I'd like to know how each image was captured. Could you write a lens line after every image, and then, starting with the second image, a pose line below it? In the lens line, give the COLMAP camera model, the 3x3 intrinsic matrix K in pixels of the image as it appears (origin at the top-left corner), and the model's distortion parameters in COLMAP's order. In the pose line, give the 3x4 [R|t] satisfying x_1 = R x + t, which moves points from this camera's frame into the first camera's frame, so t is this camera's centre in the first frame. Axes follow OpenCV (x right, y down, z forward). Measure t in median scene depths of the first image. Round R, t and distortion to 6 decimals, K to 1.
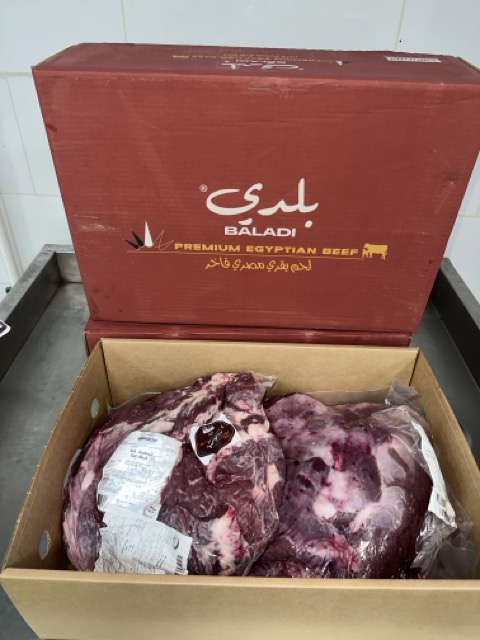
lens RADIAL K [[440.9, 0, 240.0], [0, 440.9, 320.0], [0, 0, 1]] dist [0.009159, 0.000213]
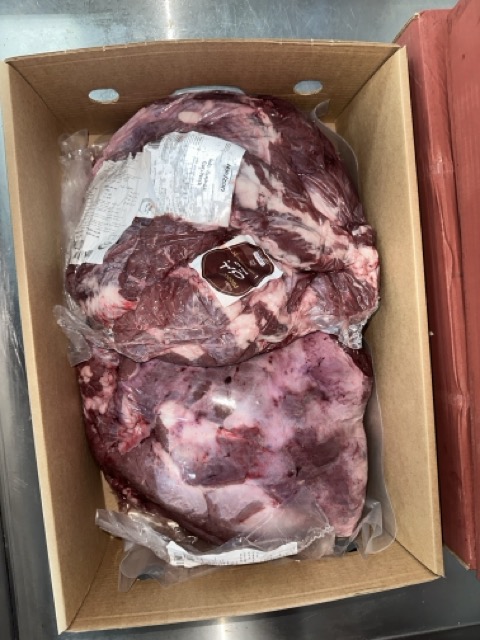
lens RADIAL K [[462.5, 0, 240.0], [0, 462.5, 320.0], [0, 0, 1]] dist [0.034561, -0.091084]
pose [[0.110206, 0.993868, 0.008959, 0.019511], [-0.676415, 0.068395, 0.733338, -0.294651], [0.728229, -0.086878, 0.679805, 0.487978]]
